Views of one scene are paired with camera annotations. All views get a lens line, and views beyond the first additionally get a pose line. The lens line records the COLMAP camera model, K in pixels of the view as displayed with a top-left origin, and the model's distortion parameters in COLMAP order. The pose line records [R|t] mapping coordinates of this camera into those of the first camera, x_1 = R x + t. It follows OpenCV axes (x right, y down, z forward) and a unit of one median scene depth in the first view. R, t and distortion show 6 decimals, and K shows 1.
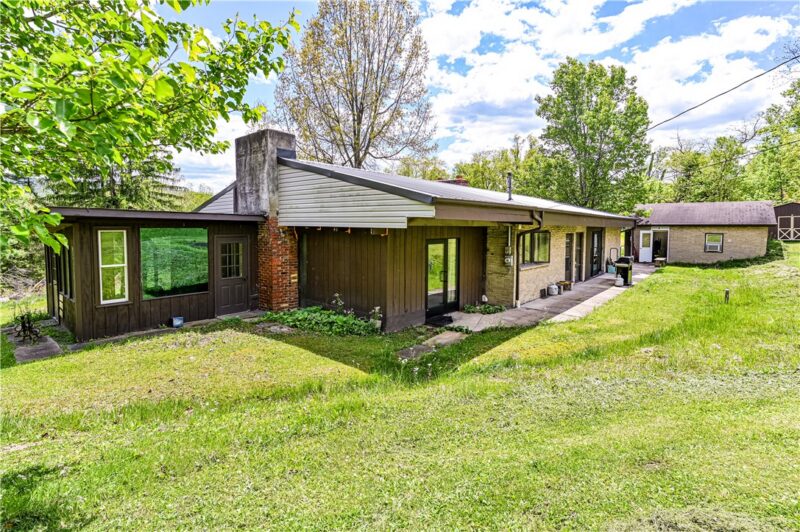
lens RADIAL K [[374.3, 0, 367.0], [0, 374.3, 263.6], [0, 0, 1]] dist [-0.012593, -0.000272]
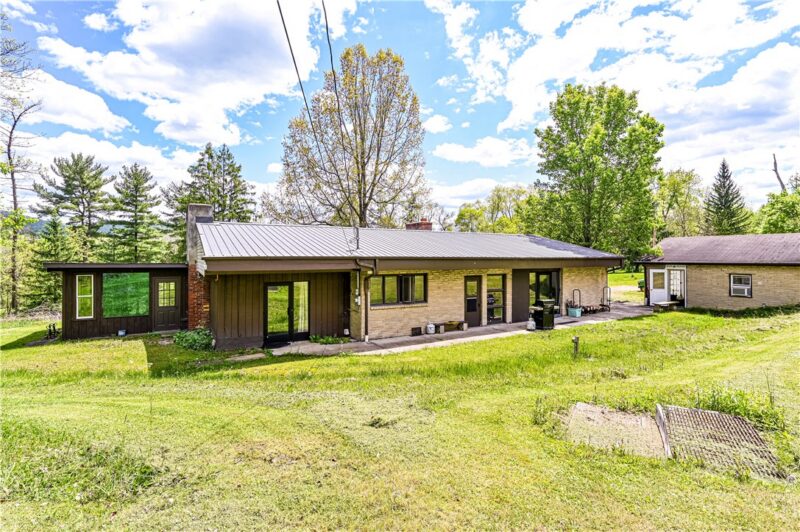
lens RADIAL K [[374.3, 0, 367.0], [0, 374.3, 263.6], [0, 0, 1]] dist [-0.012593, -0.000272]
pose [[0.938750, -0.000958, -0.344598, 0.526914], [-0.027271, 0.996653, -0.077062, -0.021906], [0.343518, 0.081740, 0.935582, -0.065693]]
